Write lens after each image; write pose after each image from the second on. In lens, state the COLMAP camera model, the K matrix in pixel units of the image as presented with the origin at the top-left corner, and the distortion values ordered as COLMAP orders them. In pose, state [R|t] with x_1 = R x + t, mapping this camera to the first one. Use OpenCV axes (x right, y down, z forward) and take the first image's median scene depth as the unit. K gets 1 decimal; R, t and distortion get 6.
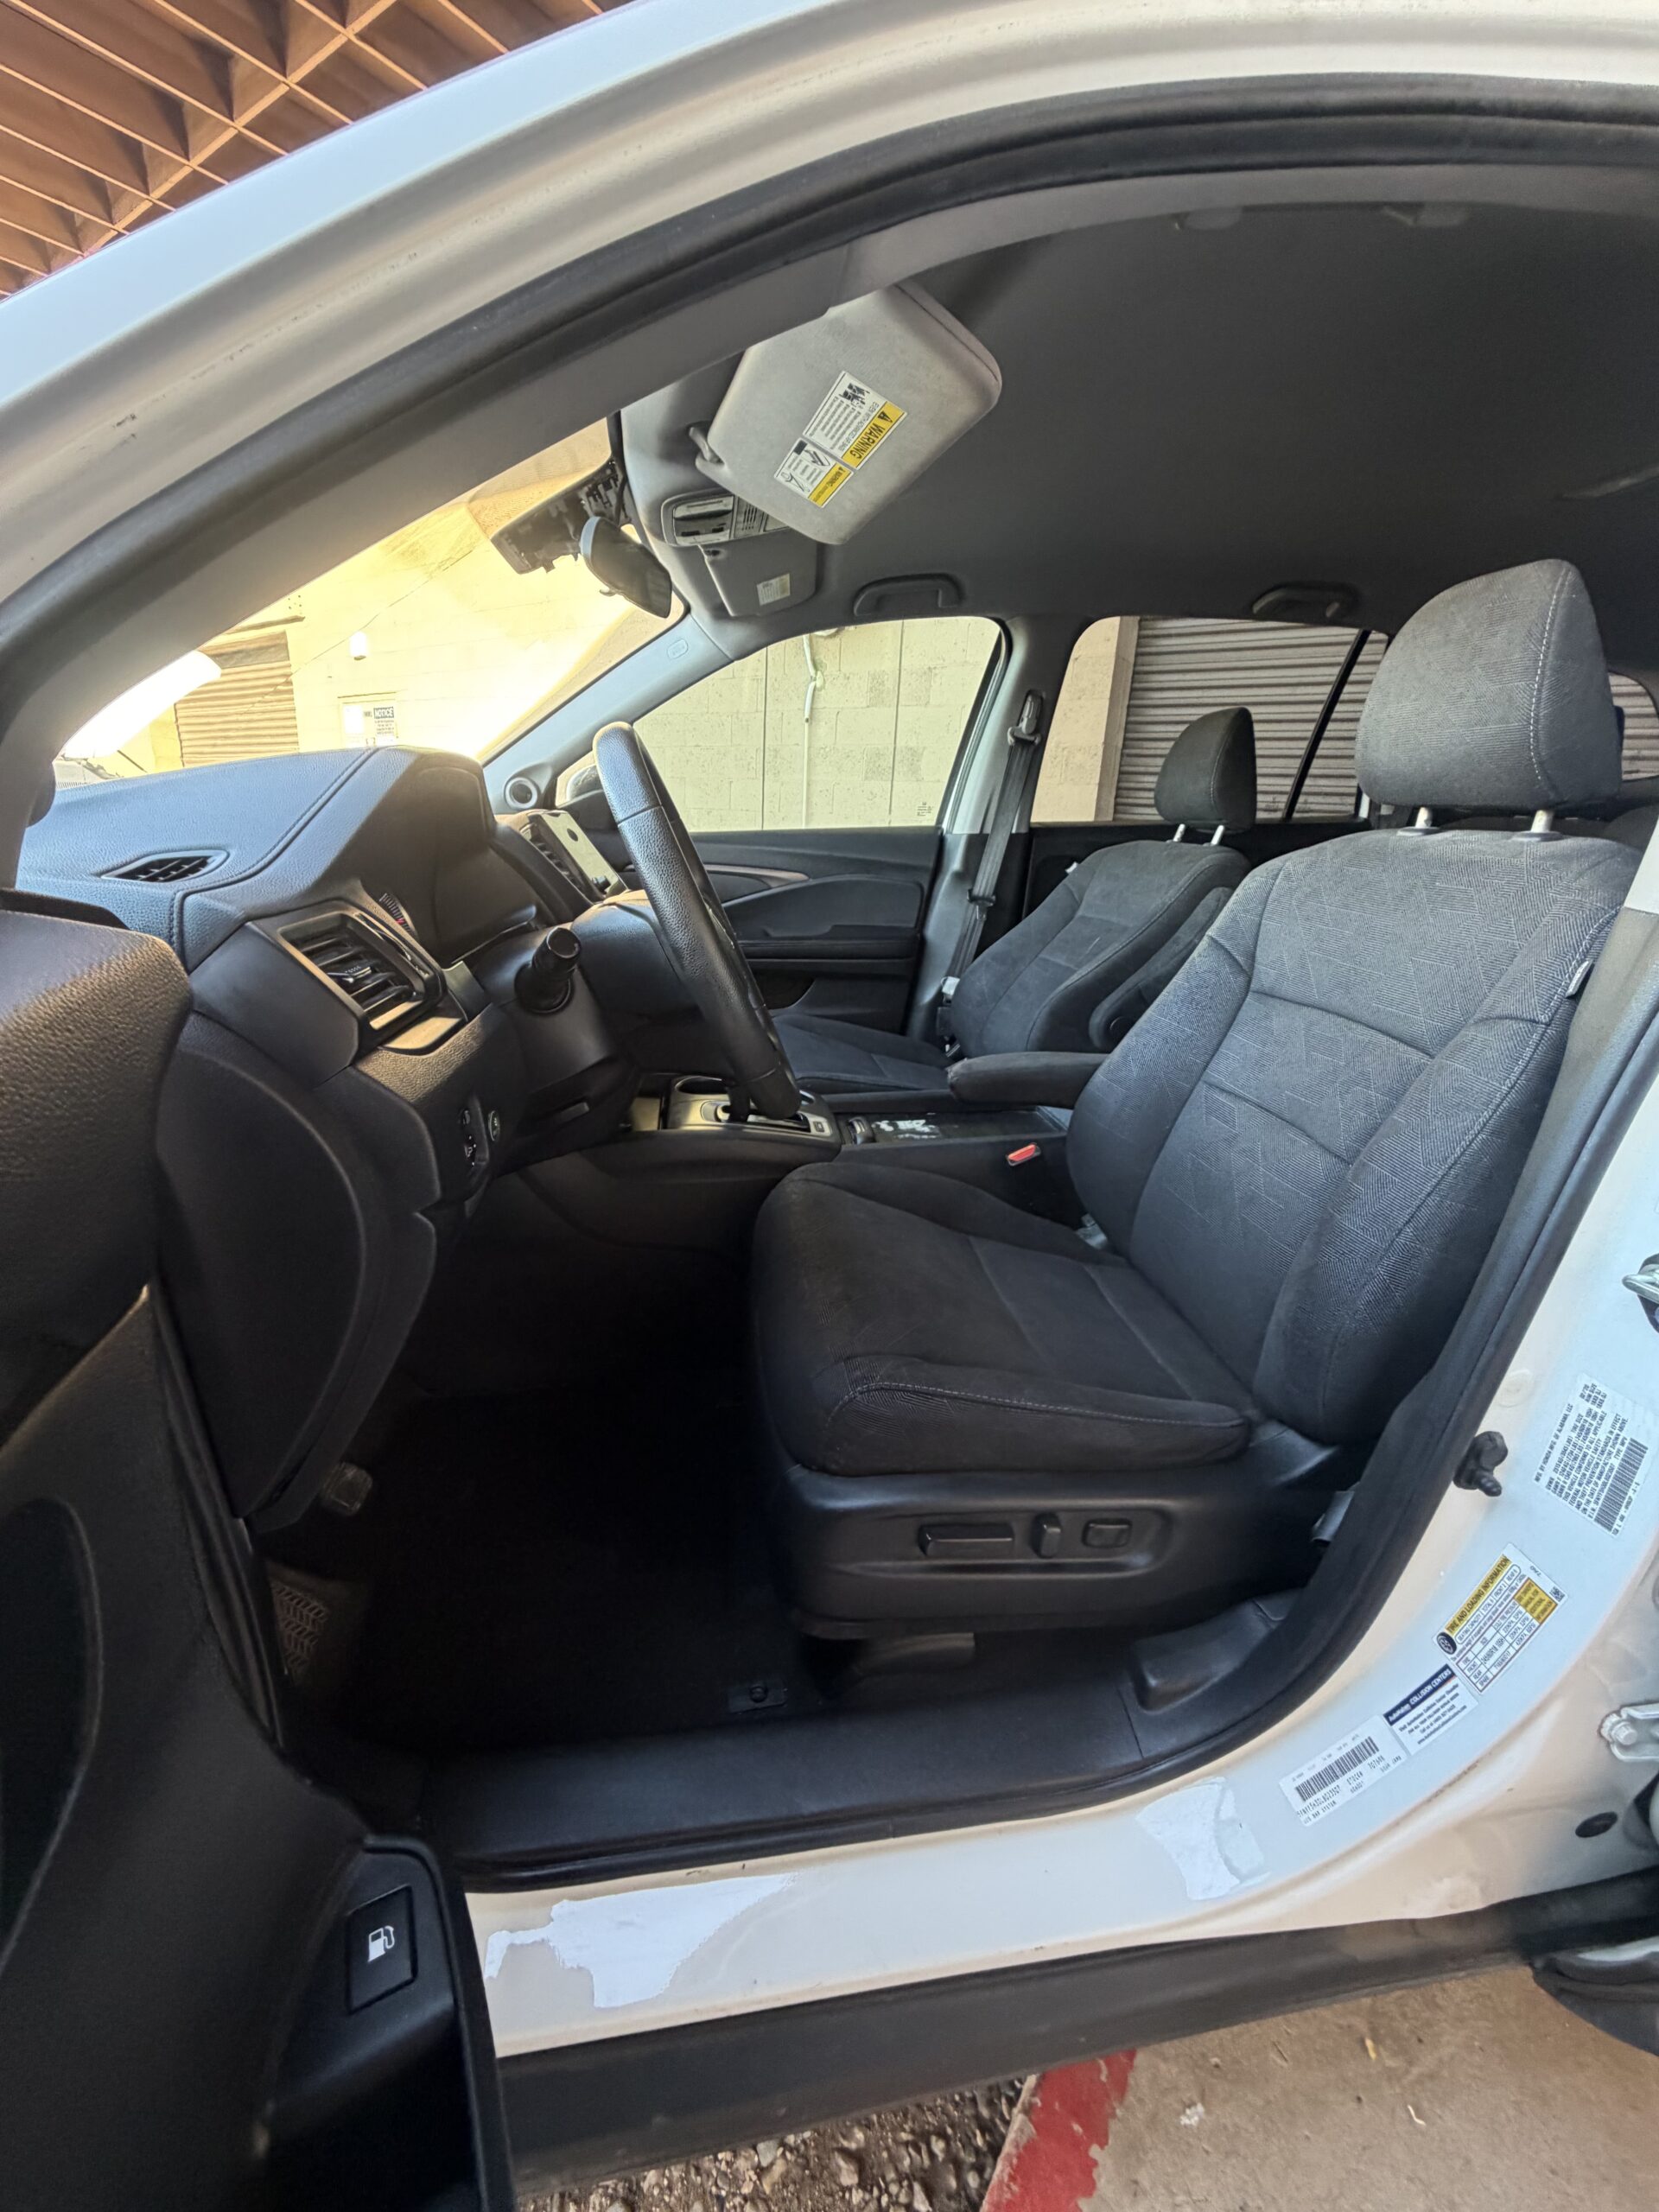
lens RADIAL K [[891.0, 0, 825.8], [0, 891.0, 1110.1], [0, 0, 1]] dist [-0.001011, 0.000248]
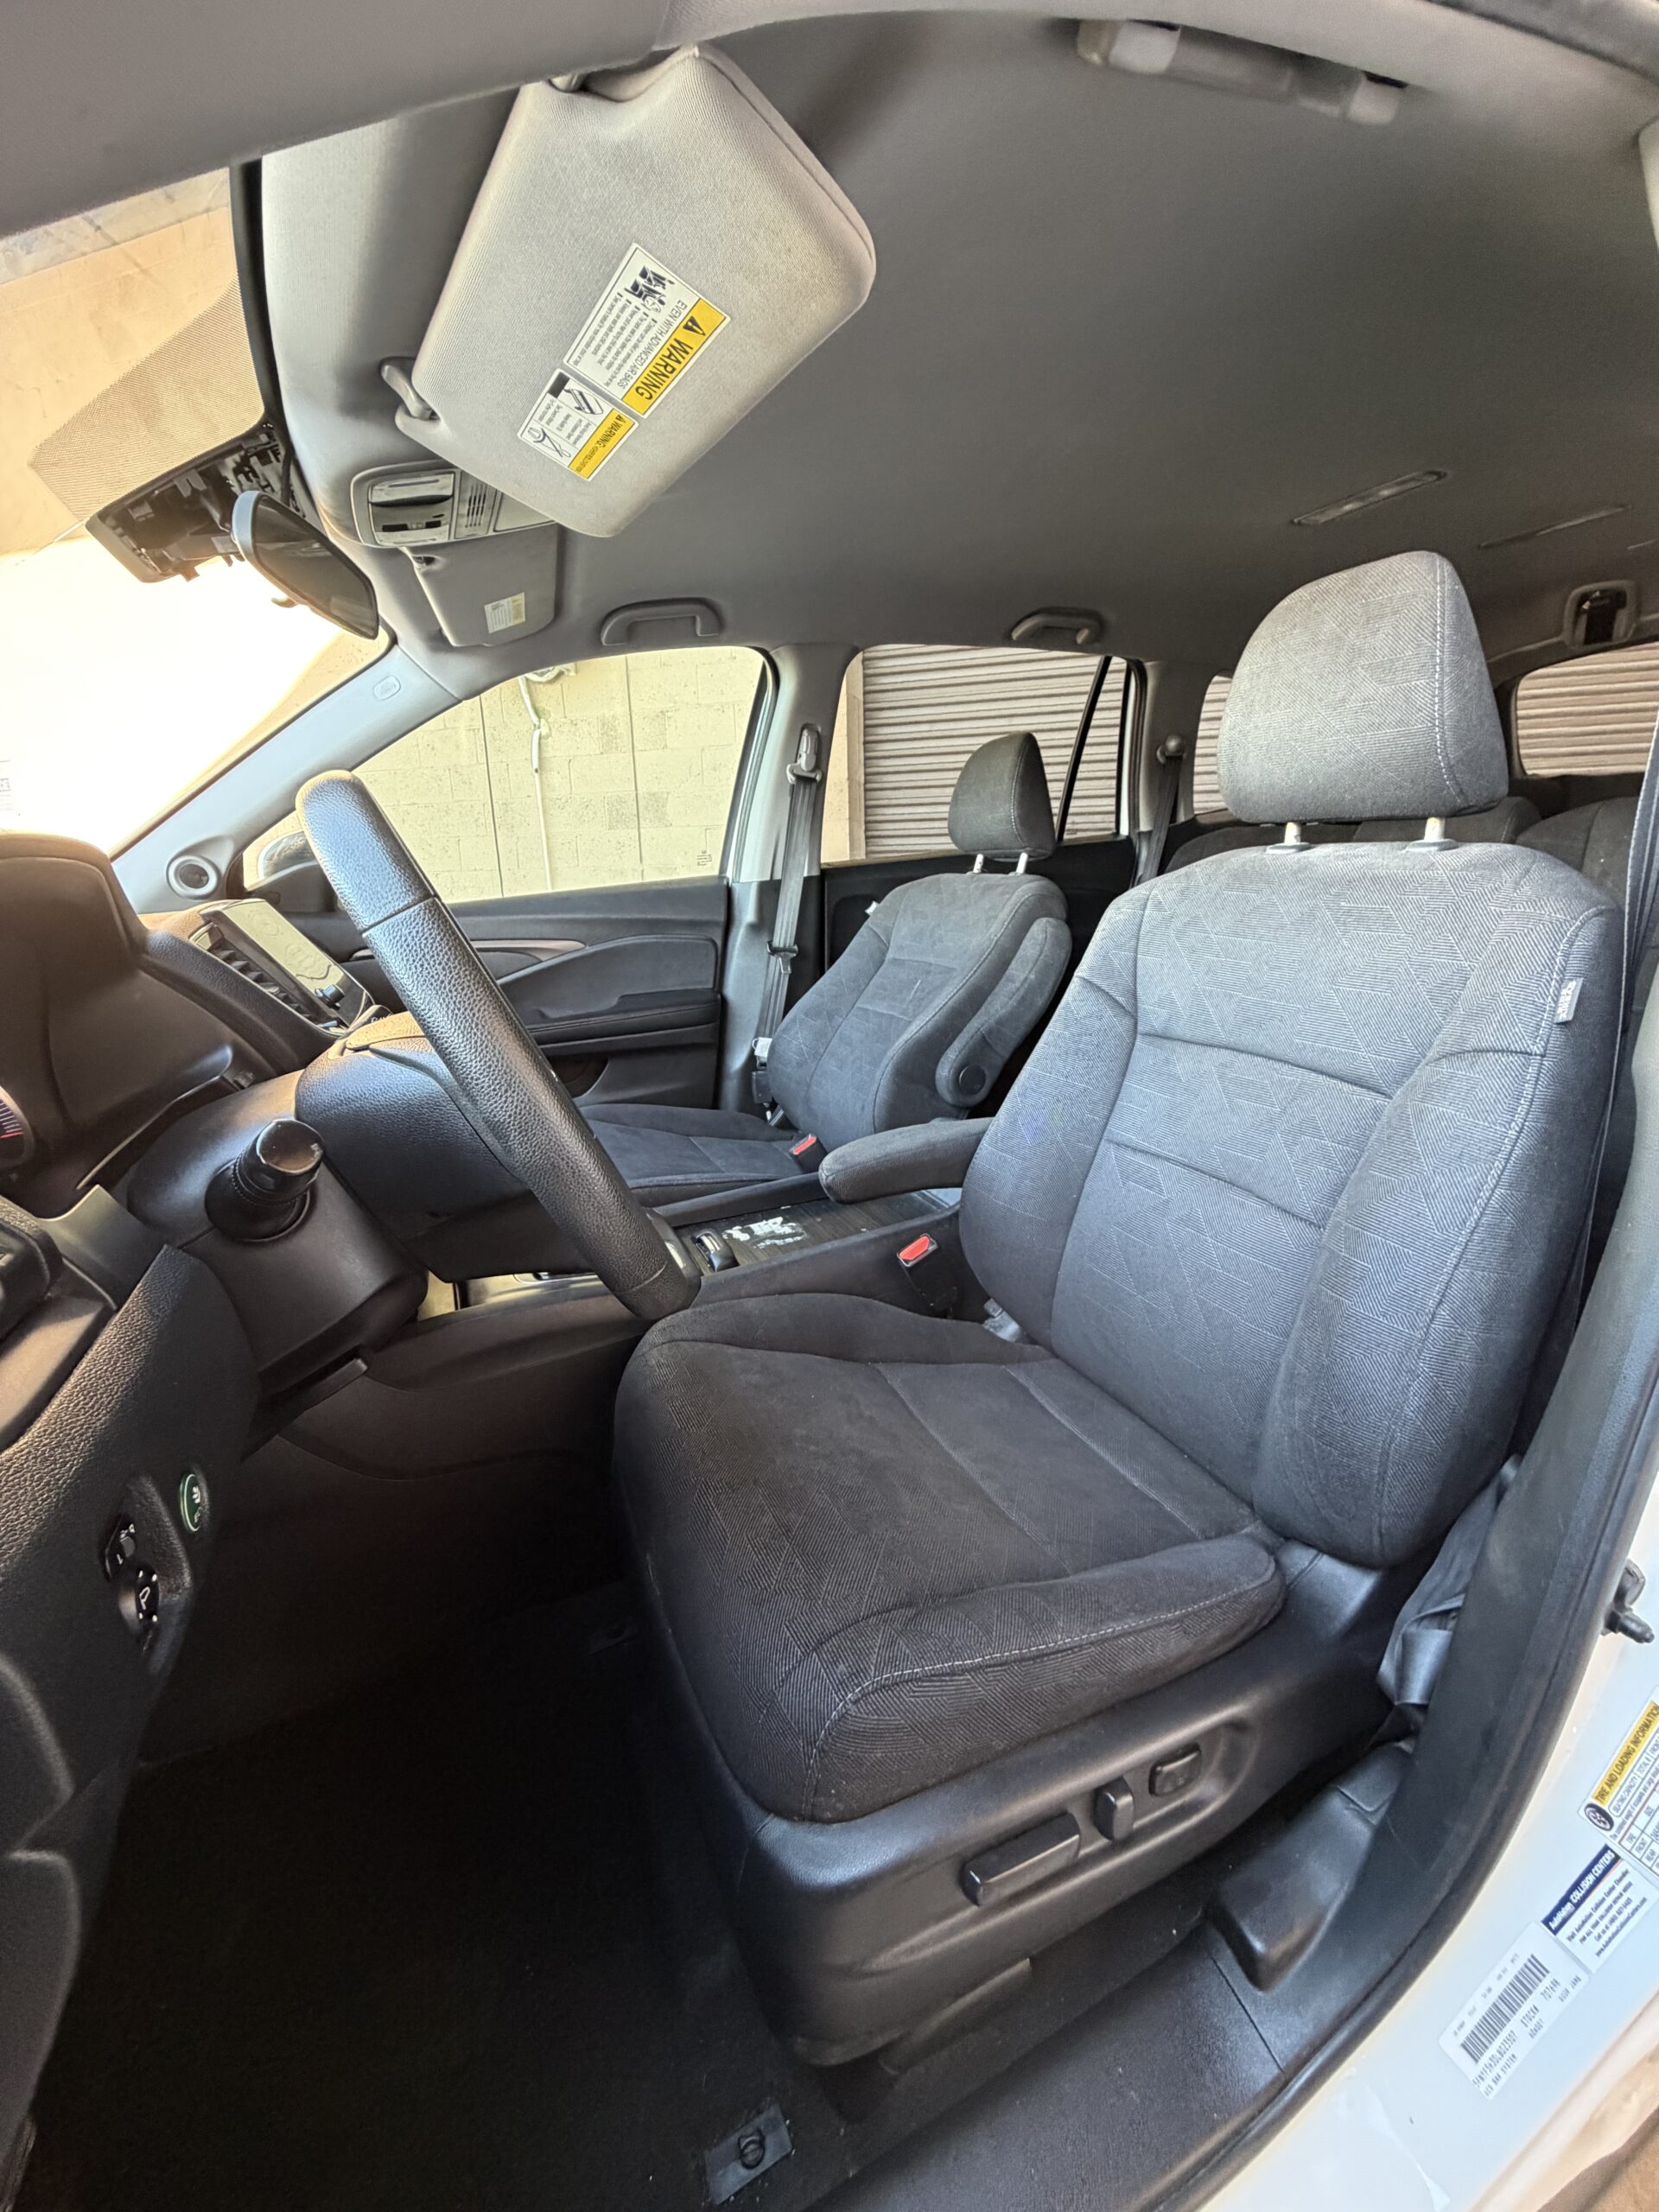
lens RADIAL K [[891.0, 0, 828.9], [0, 891.0, 1104.5], [0, 0, 1]] dist [-0.001011, 0.000248]
pose [[0.956837, -0.141111, 0.254070, -0.064621], [0.153370, 0.987743, -0.029004, -0.088998], [-0.246863, 0.066719, 0.966751, 0.221912]]
